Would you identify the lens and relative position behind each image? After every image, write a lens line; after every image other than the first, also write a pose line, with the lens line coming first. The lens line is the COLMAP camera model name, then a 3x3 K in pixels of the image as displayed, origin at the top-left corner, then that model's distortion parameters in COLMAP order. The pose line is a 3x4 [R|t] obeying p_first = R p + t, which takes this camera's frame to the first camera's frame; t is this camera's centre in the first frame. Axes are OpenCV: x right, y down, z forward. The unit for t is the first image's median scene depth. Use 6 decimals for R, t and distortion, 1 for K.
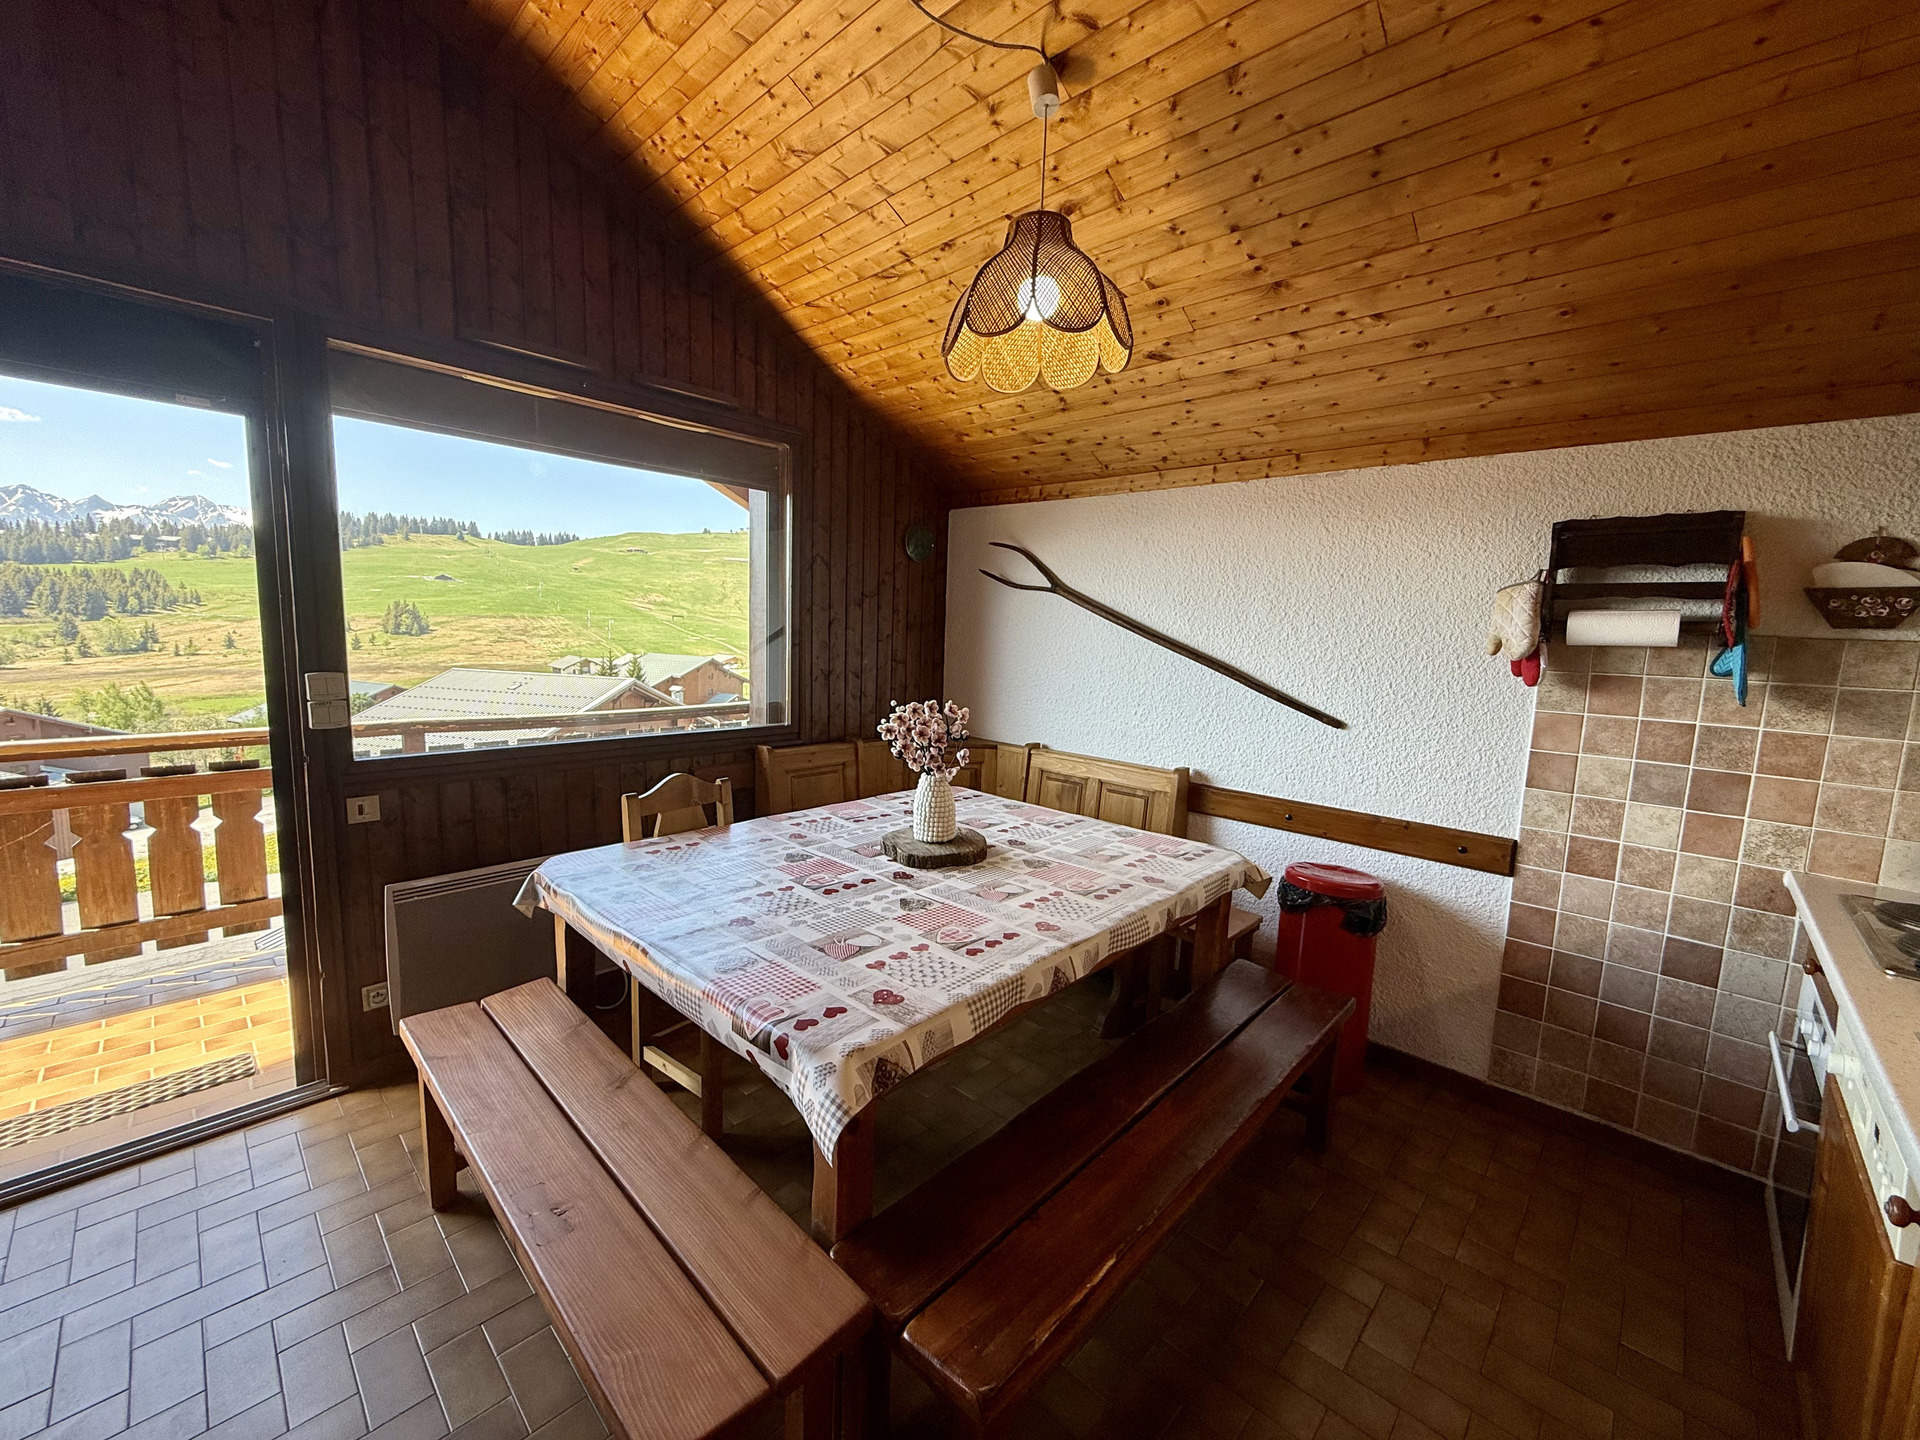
lens RADIAL K [[760.8, 0, 949.8], [0, 760.8, 719.8], [0, 0, 1]] dist [0.002761, -0.000688]
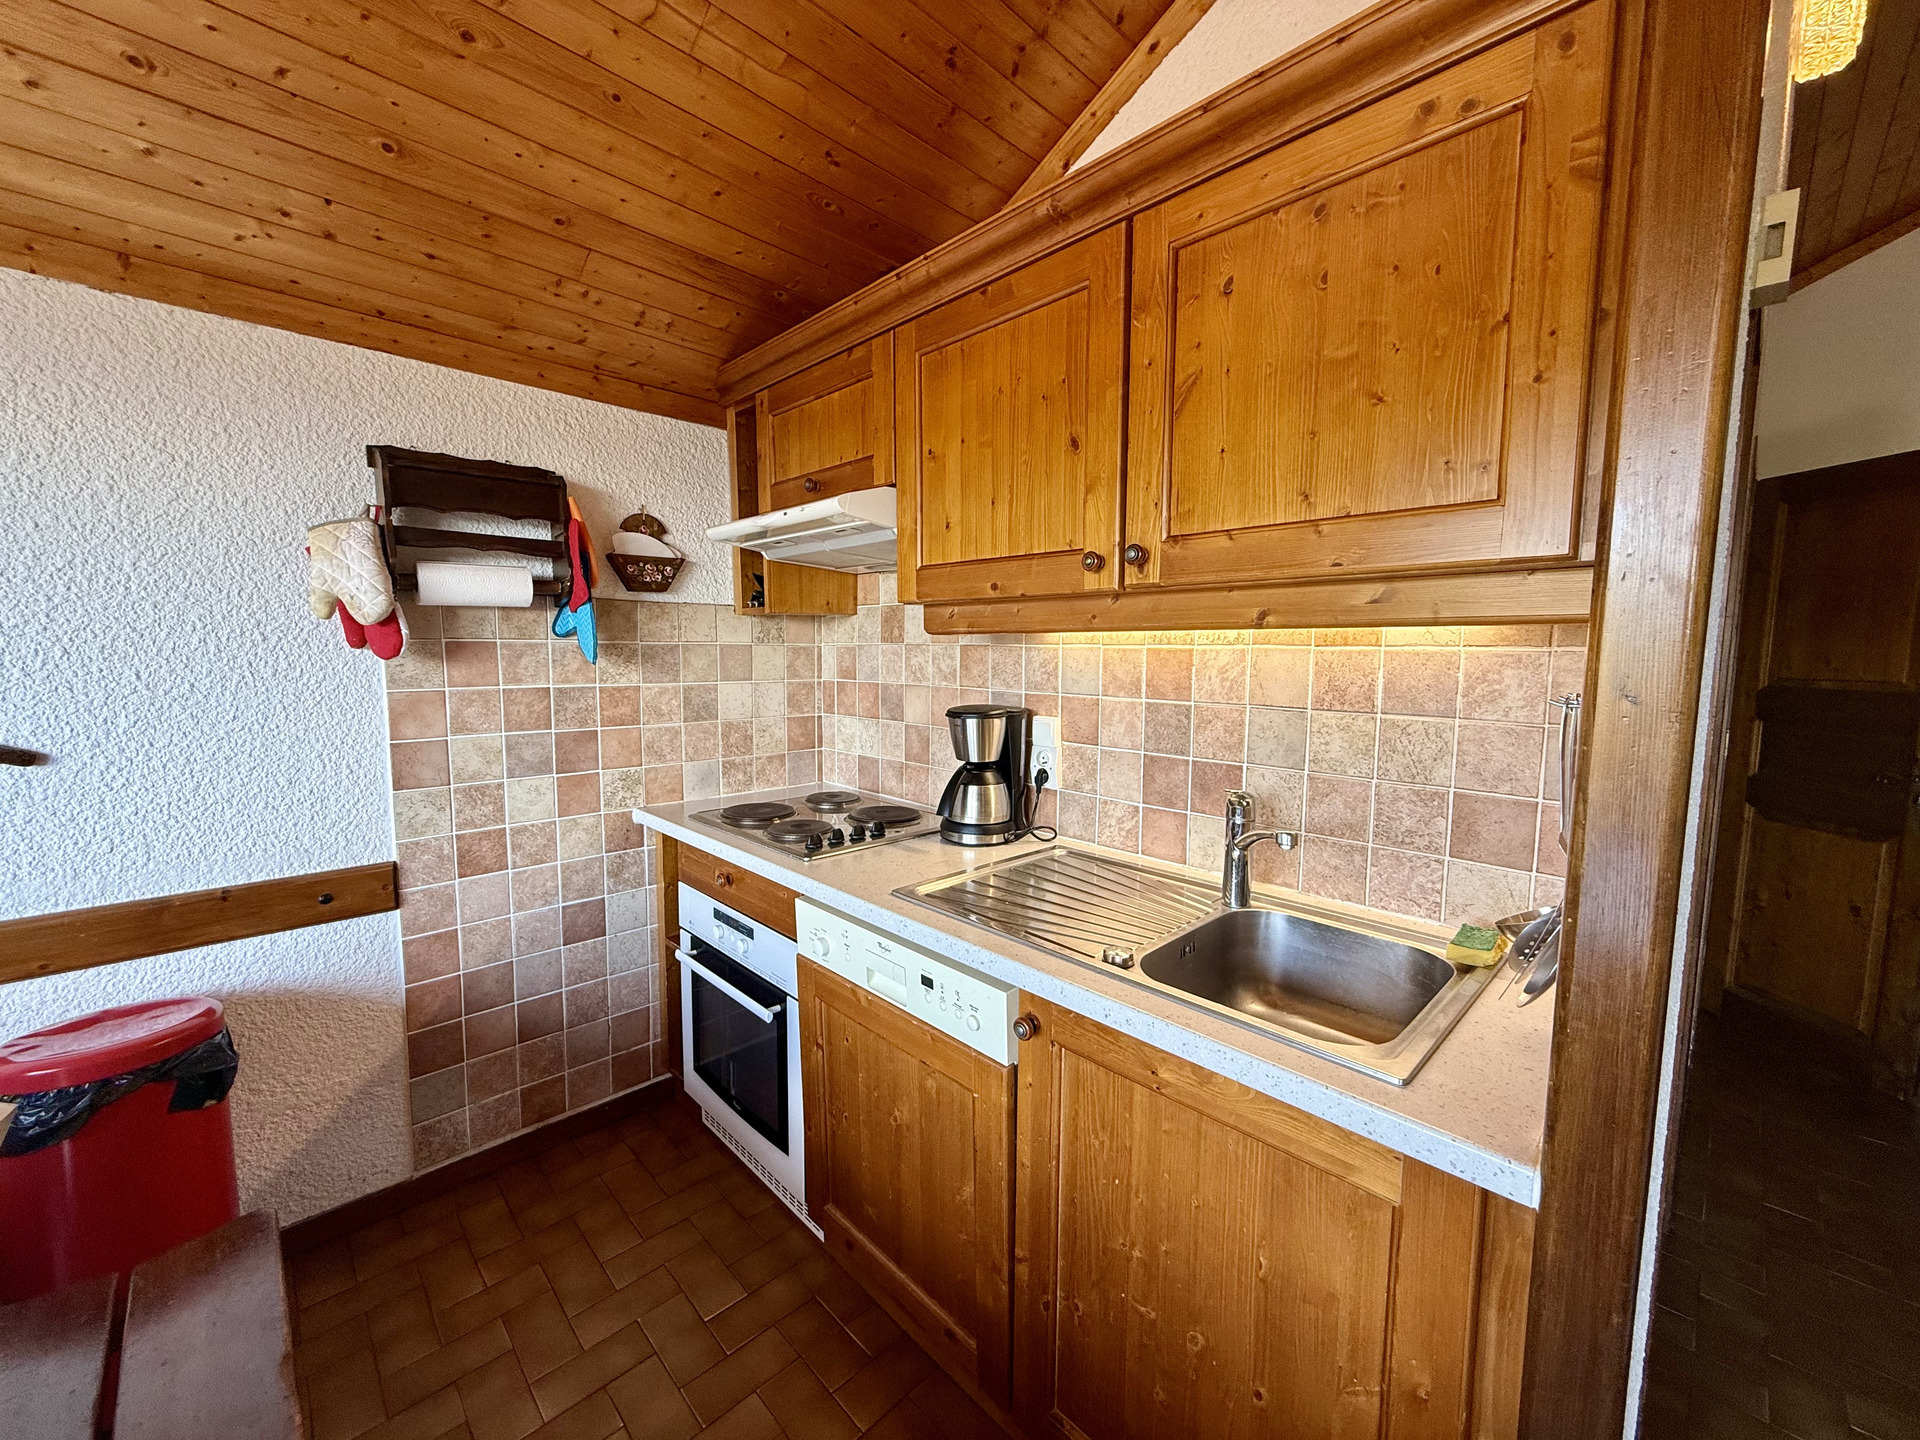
lens RADIAL K [[760.8, 0, 950.7], [0, 760.8, 717.1], [0, 0, 1]] dist [0.002761, -0.000688]
pose [[0.043692, -0.122088, 0.991557, 0.026592], [0.120967, 0.985849, 0.116055, -0.007247], [-0.991695, 0.114875, 0.057842, 0.421570]]
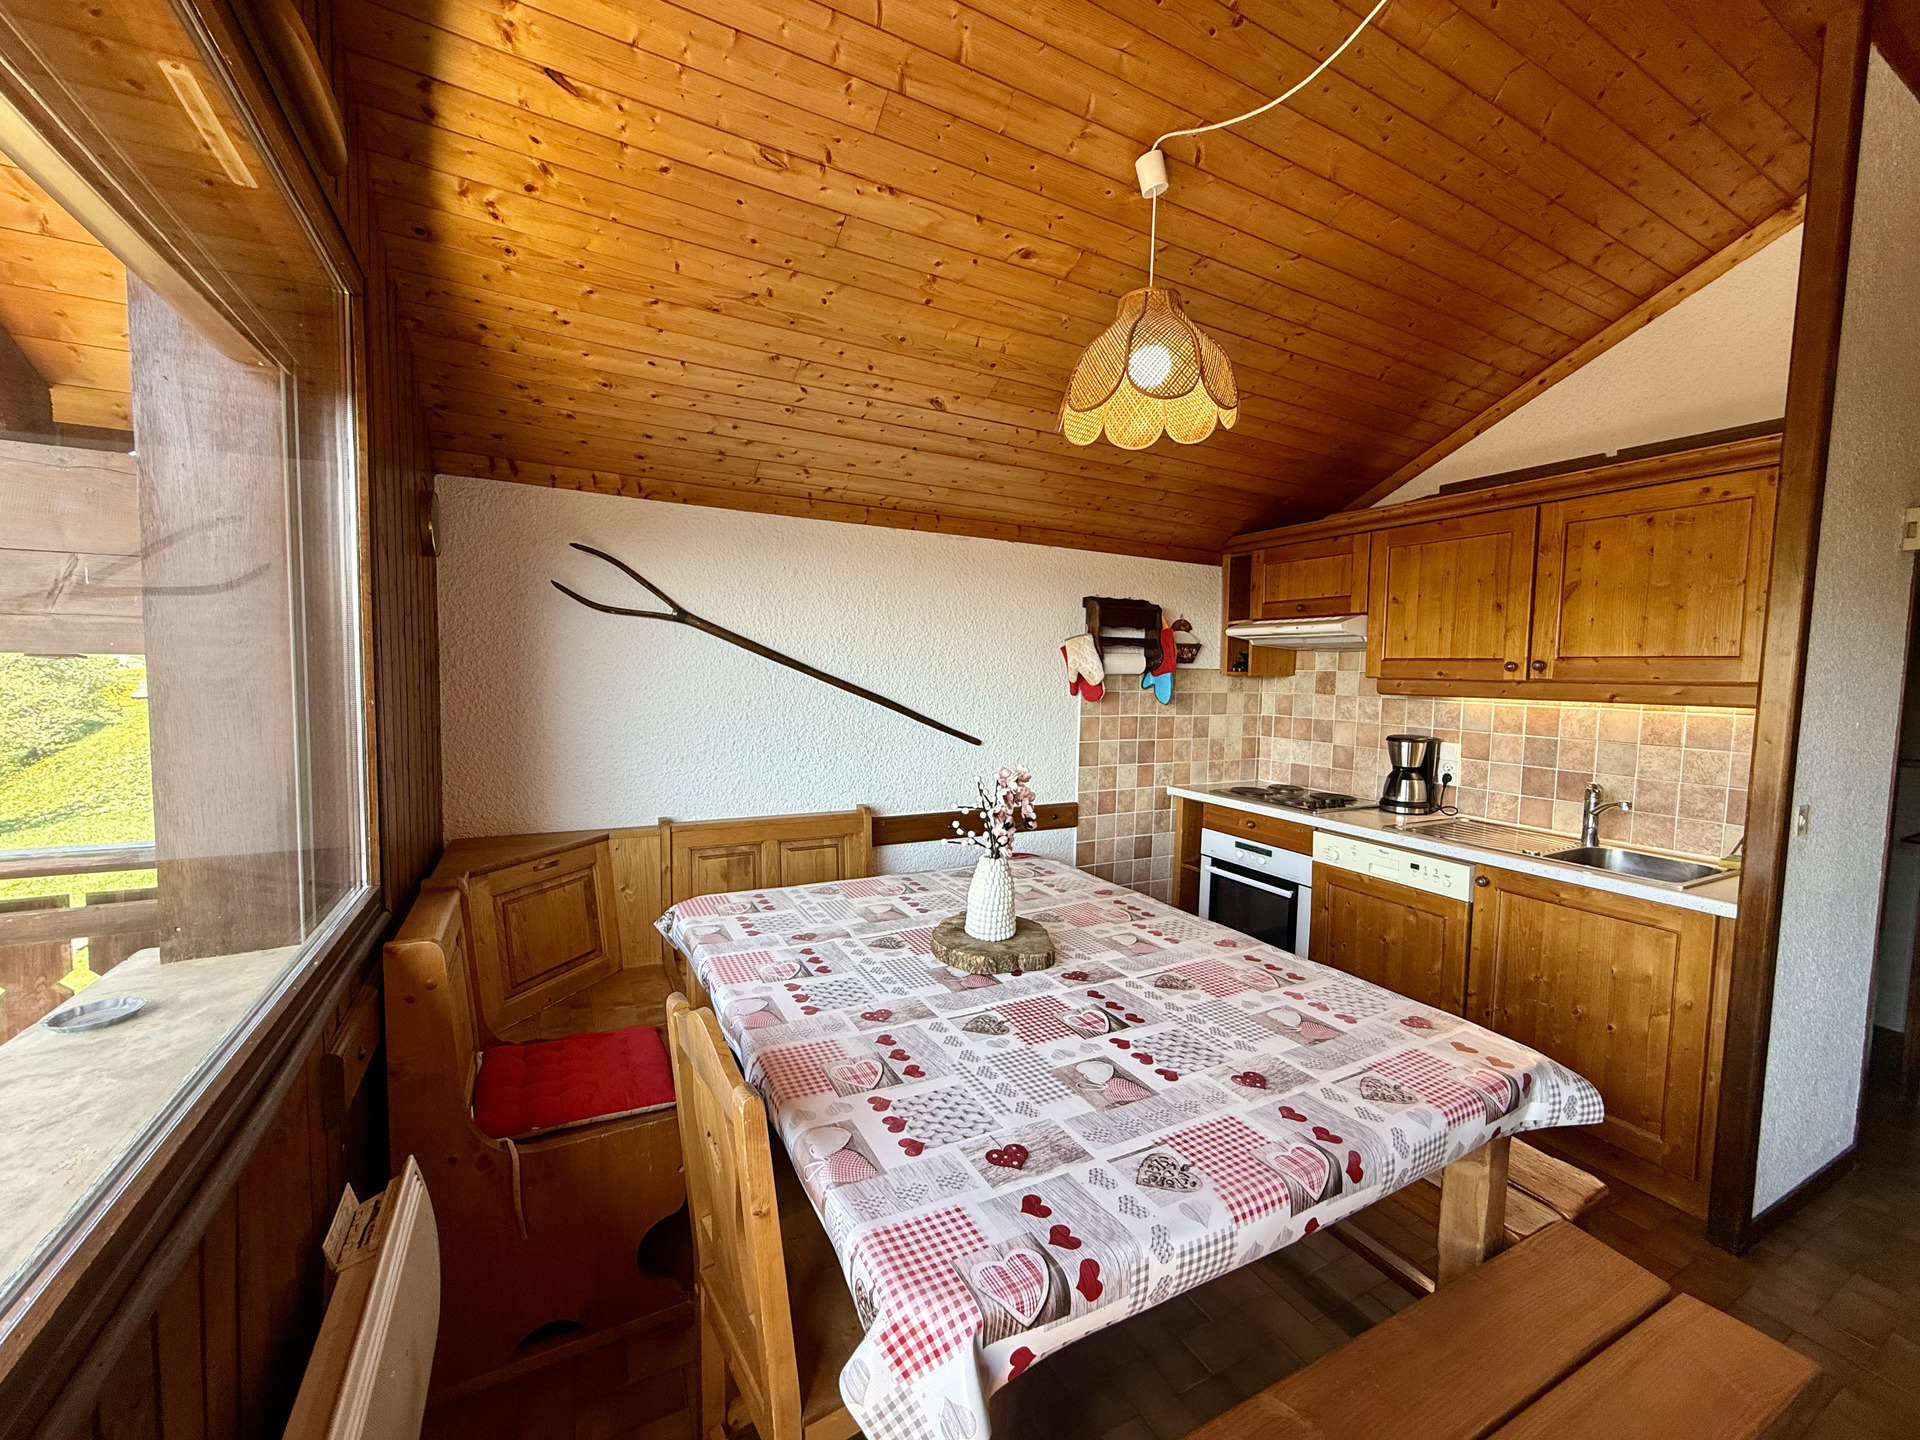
lens RADIAL K [[760.8, 0, 955.9], [0, 760.8, 718.3], [0, 0, 1]] dist [0.002761, -0.000688]
pose [[0.320362, -0.087259, 0.943268, -0.827987], [0.109048, 0.992526, 0.054780, -0.130309], [-0.940998, 0.085311, 0.327483, 0.787020]]
